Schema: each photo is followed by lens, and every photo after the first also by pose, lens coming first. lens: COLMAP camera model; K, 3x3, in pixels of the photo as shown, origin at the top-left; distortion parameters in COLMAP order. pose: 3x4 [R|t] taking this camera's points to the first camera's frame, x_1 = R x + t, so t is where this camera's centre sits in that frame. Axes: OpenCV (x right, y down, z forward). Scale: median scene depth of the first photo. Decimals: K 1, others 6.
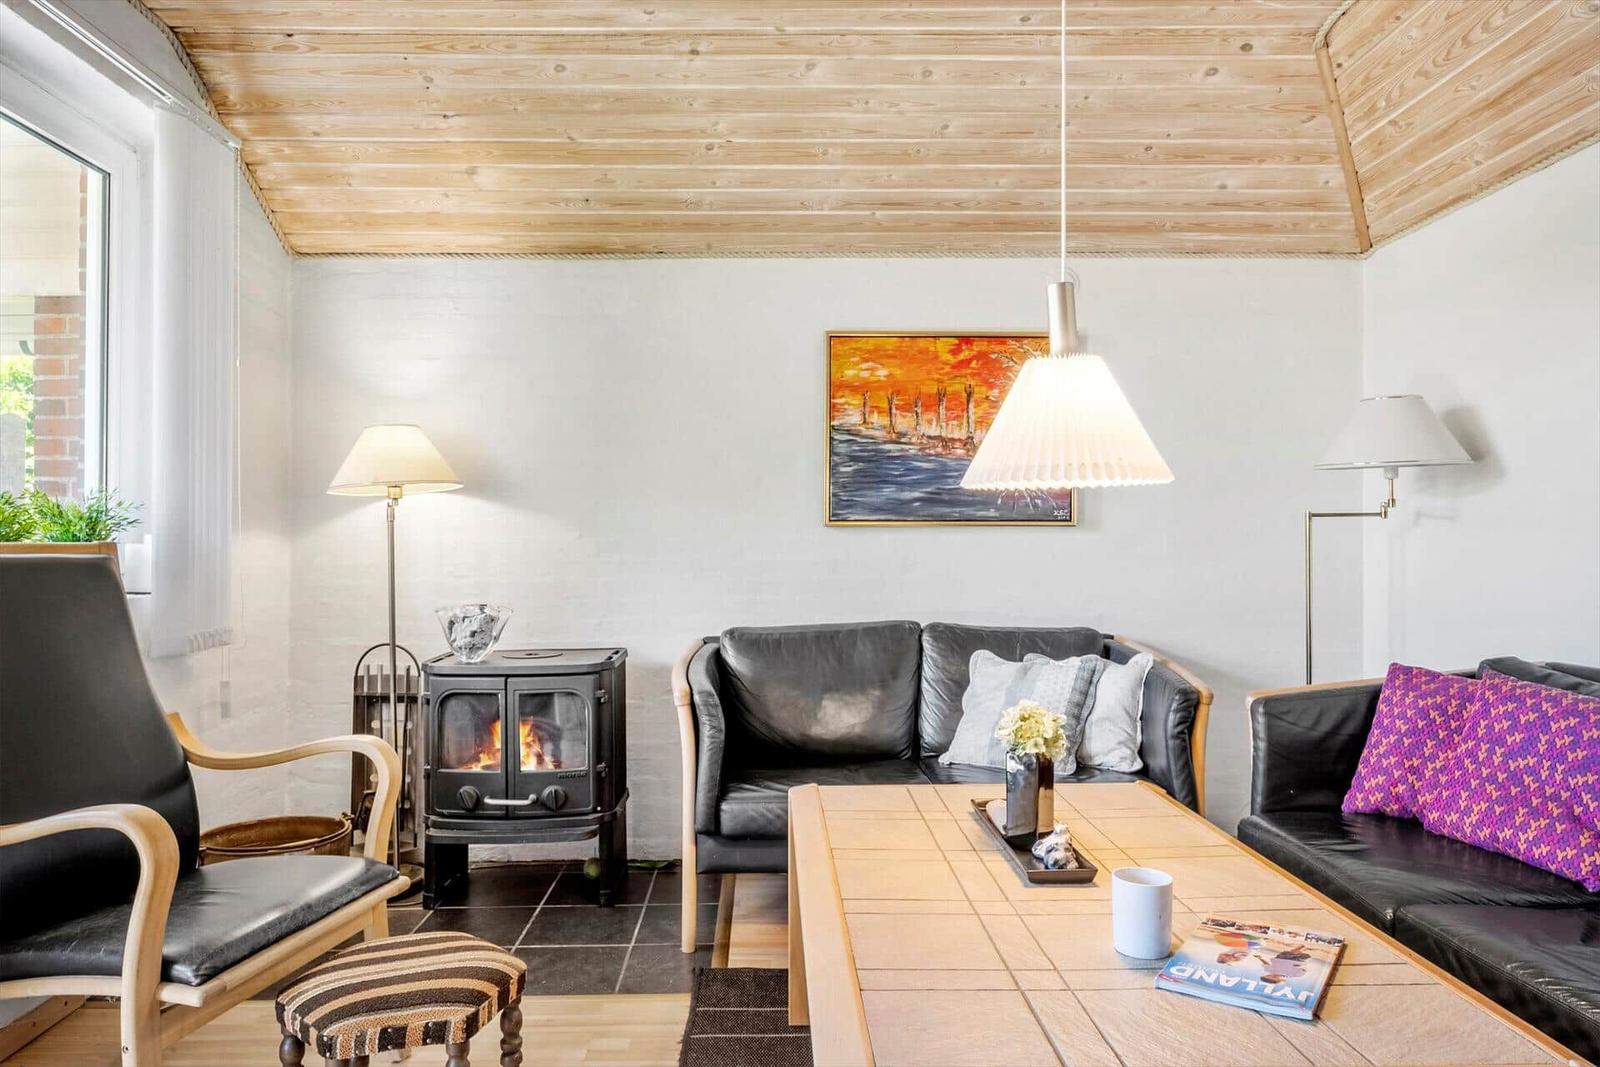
lens RADIAL K [[1036.7, 0, 795.7], [0, 1036.7, 532.0], [0, 0, 1]] dist [-0.000193, 0.002216]
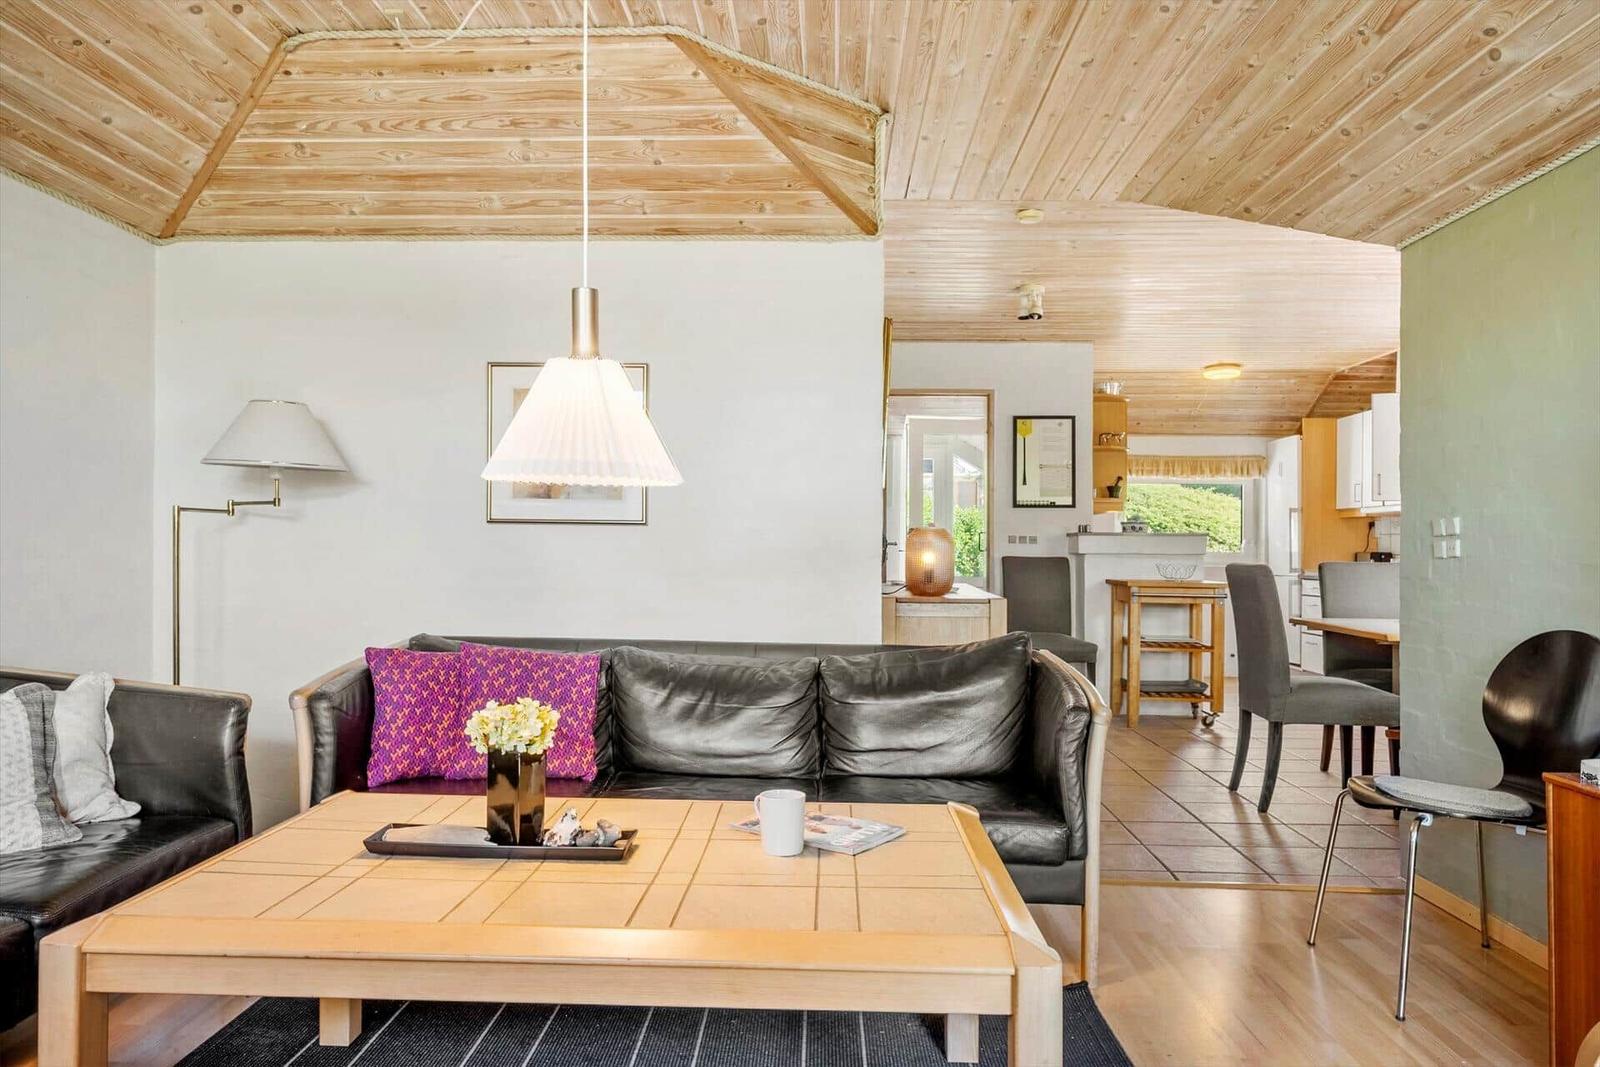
lens RADIAL K [[1036.7, 0, 786.4], [0, 1036.7, 542.2], [0, 0, 1]] dist [-0.000193, 0.002216]
pose [[0.060634, 0.011924, 0.998089, -0.384421], [-0.021637, 0.999709, -0.010629, 0.011101], [-0.997926, -0.020951, 0.060875, 0.363295]]
